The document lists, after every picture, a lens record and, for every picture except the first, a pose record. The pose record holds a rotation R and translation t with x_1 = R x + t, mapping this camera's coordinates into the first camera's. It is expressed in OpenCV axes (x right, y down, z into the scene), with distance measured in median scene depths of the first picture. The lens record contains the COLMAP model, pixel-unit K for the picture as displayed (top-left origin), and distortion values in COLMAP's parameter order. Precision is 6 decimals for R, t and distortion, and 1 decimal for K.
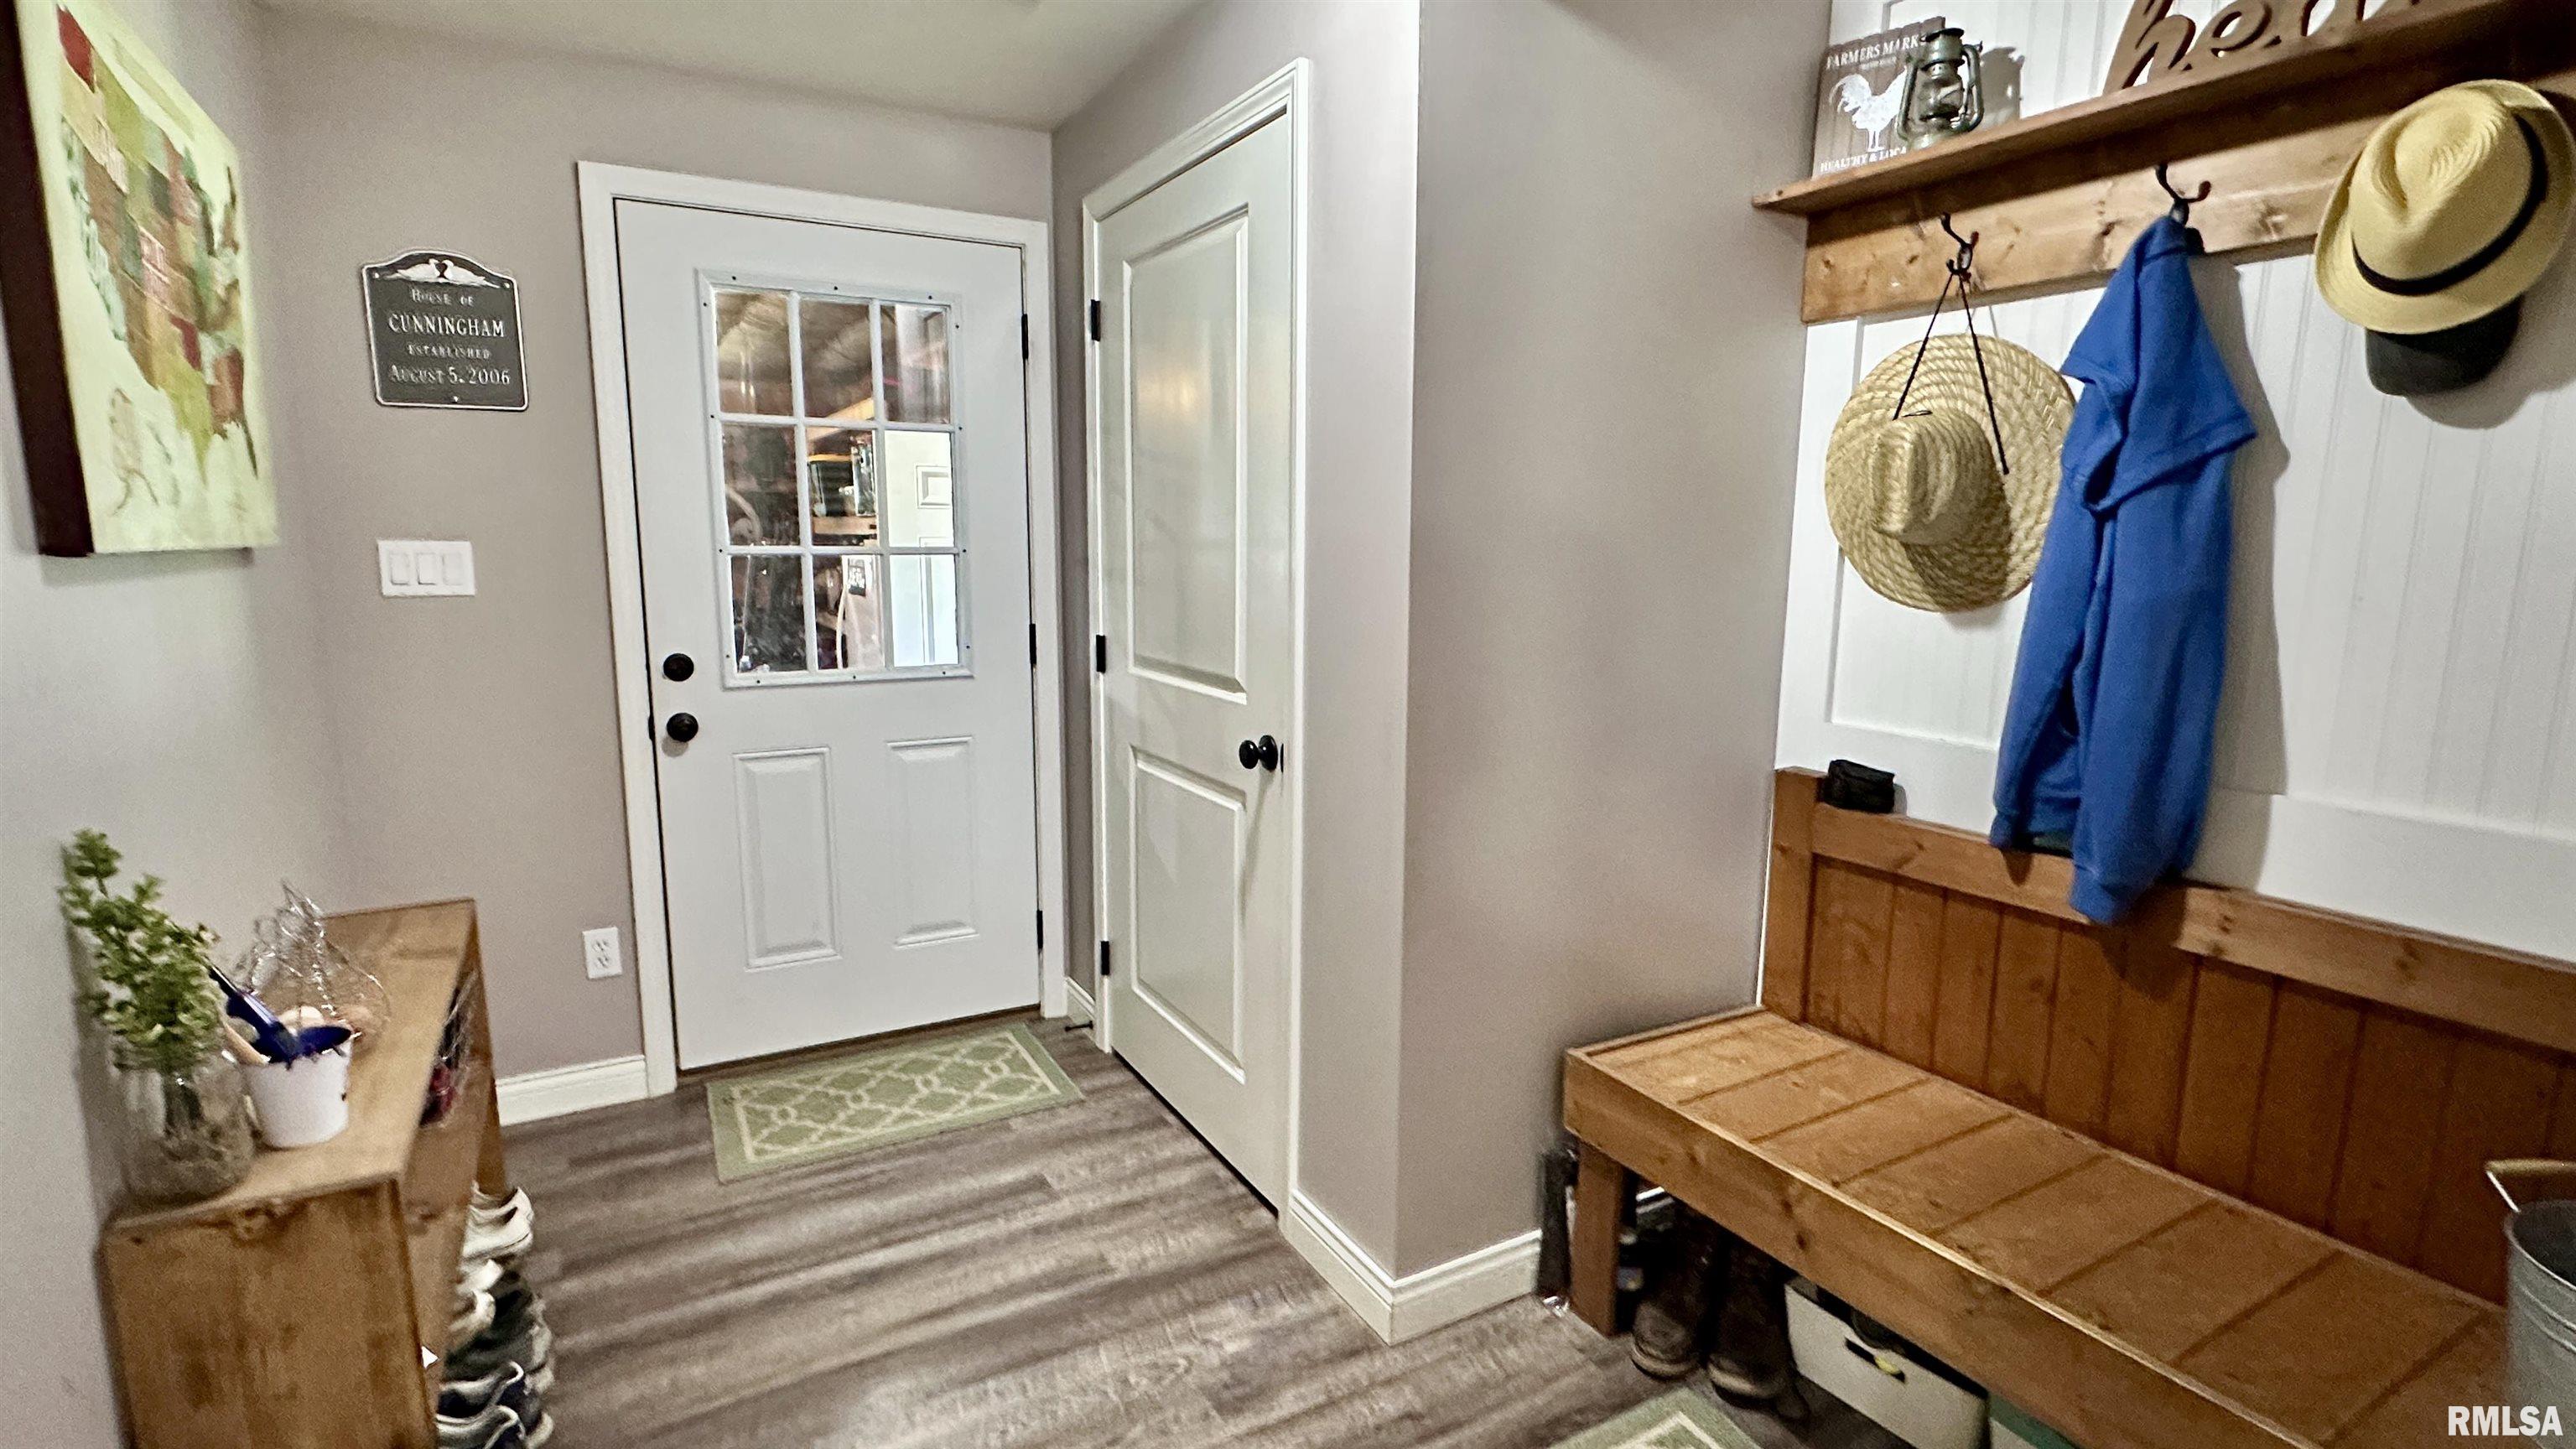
lens RADIAL K [[1225.7, 0, 1285.3], [0, 1225.7, 727.6], [0, 0, 1]] dist [0.002667, -0.000506]
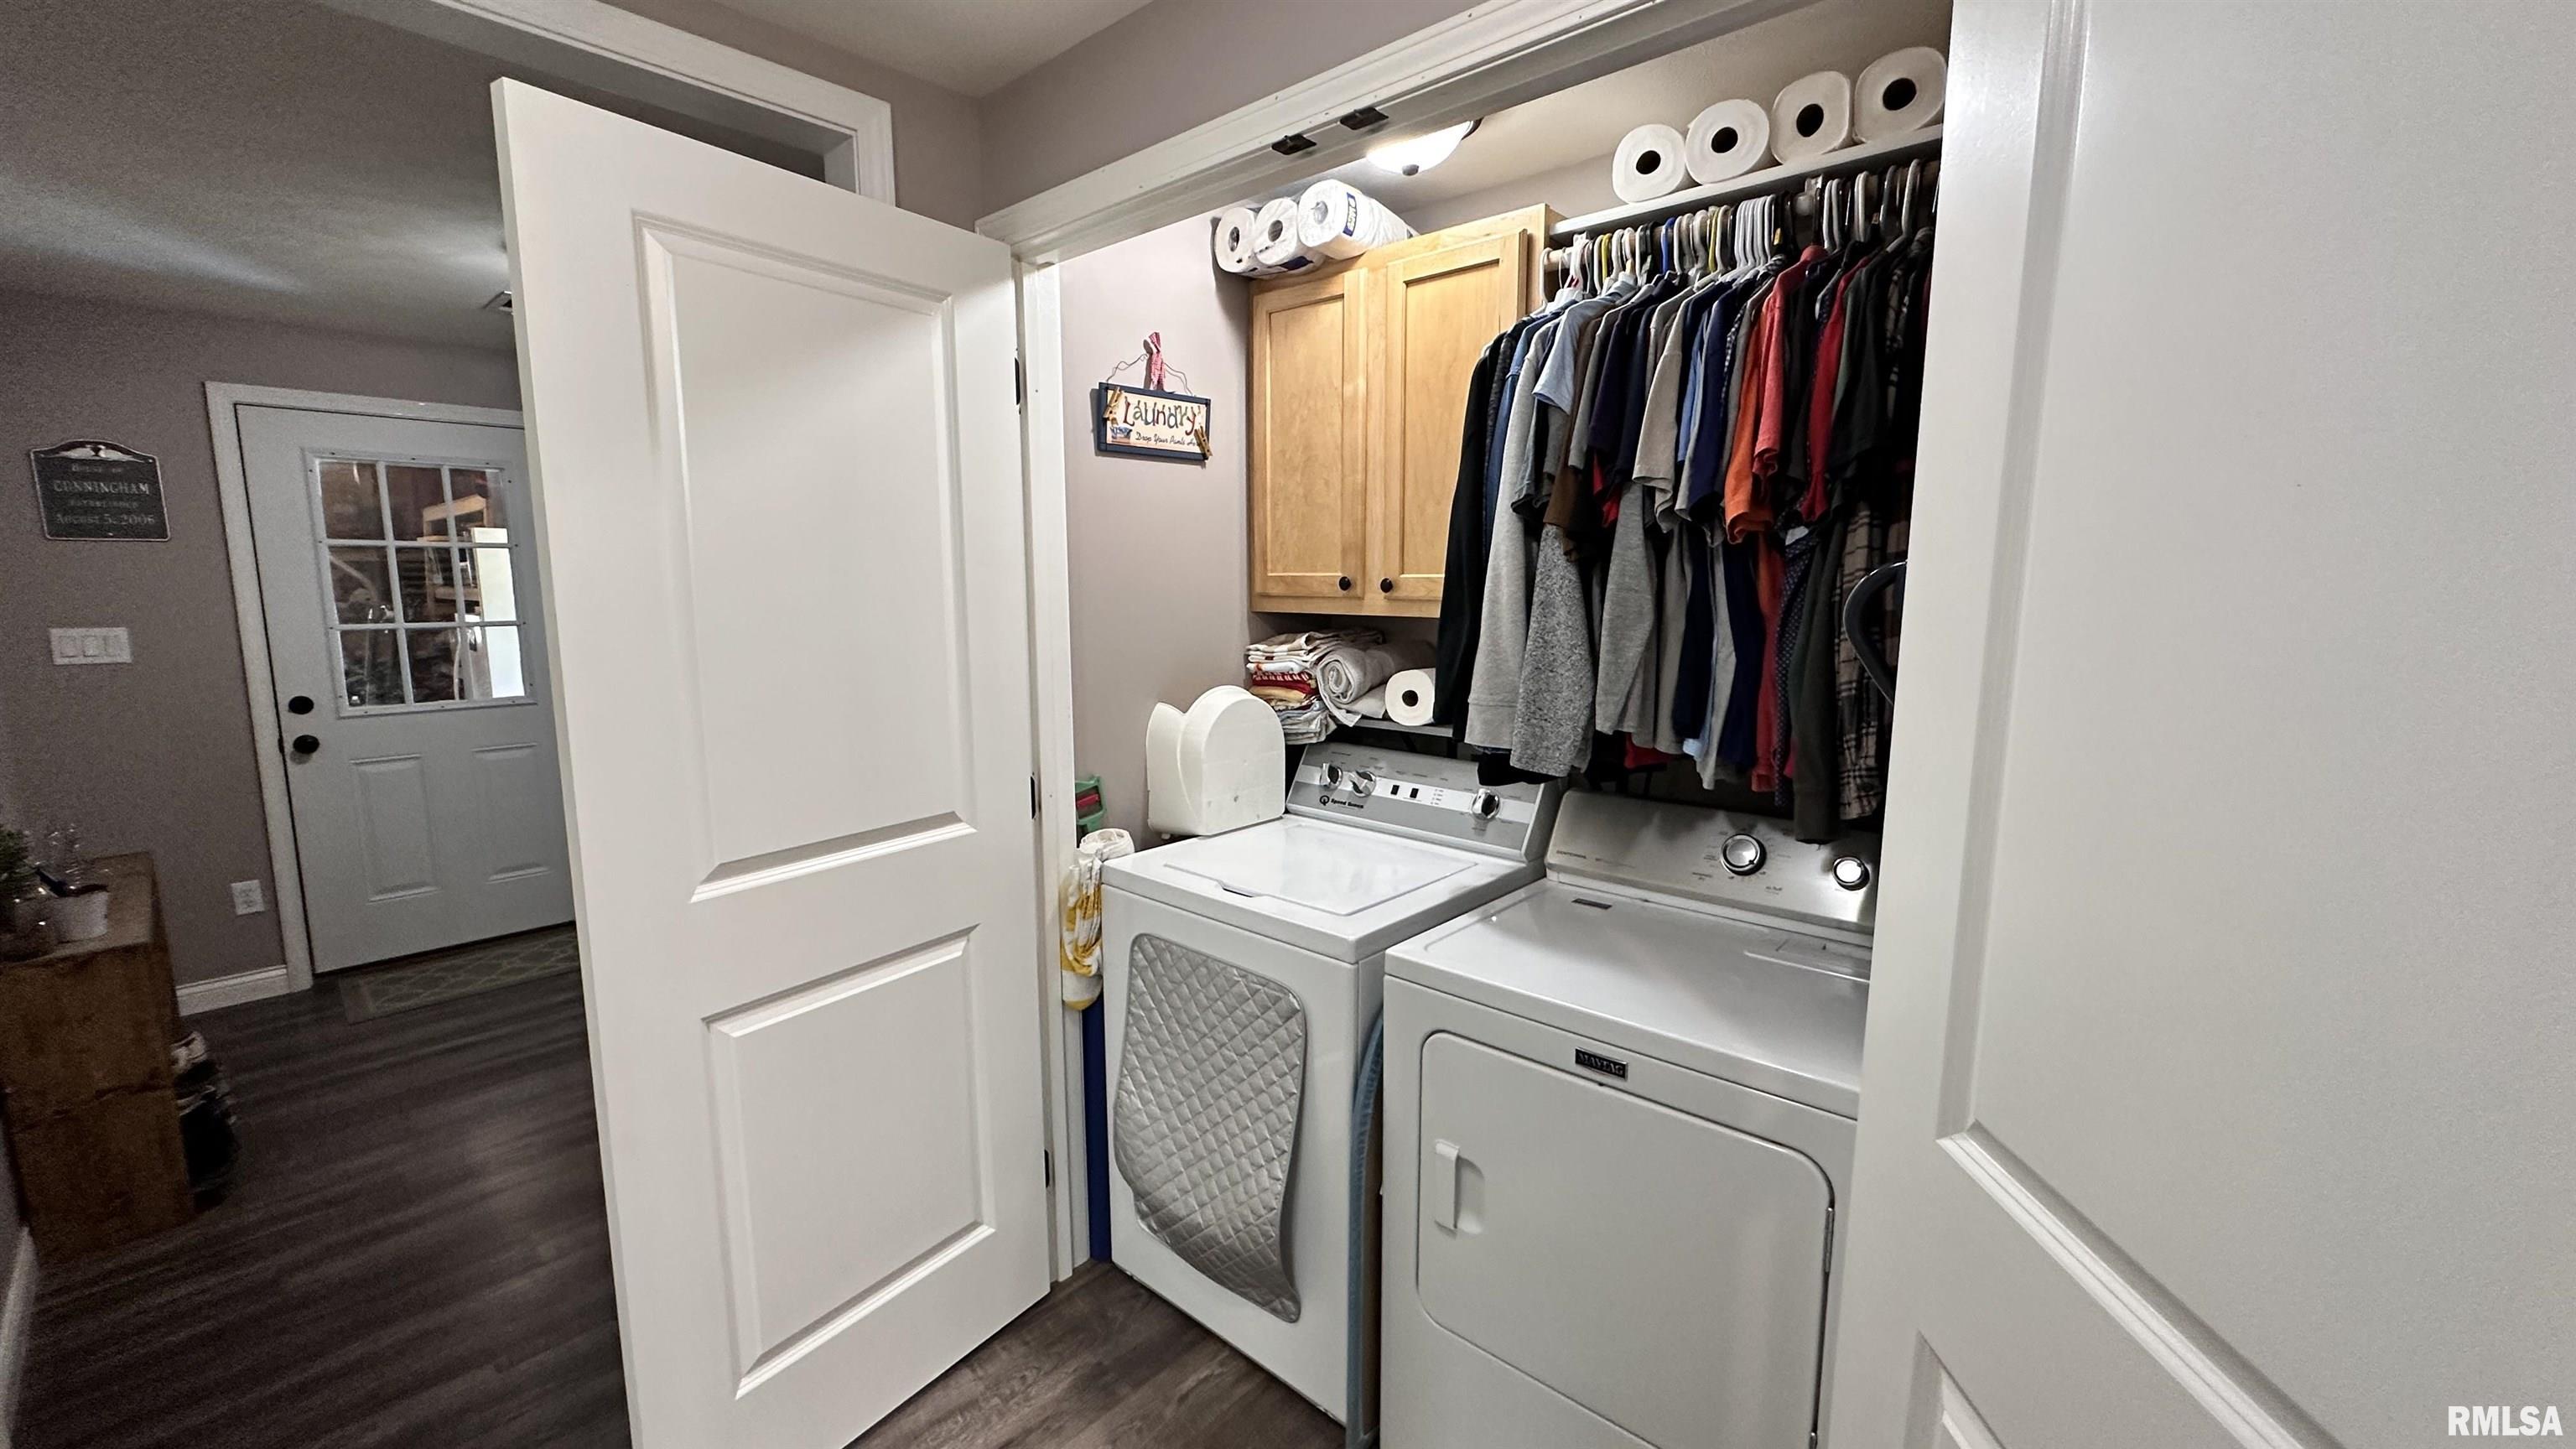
lens RADIAL K [[1028.4, 0, 1288.1], [0, 1028.4, 726.9], [0, 0, 1]] dist [-0.001179, 0.000785]
pose [[0.953476, -0.048451, 0.297550, 0.304229], [0.051243, 0.998685, -0.001584, 0.044418], [-0.297082, 0.016758, 0.954705, -0.605444]]
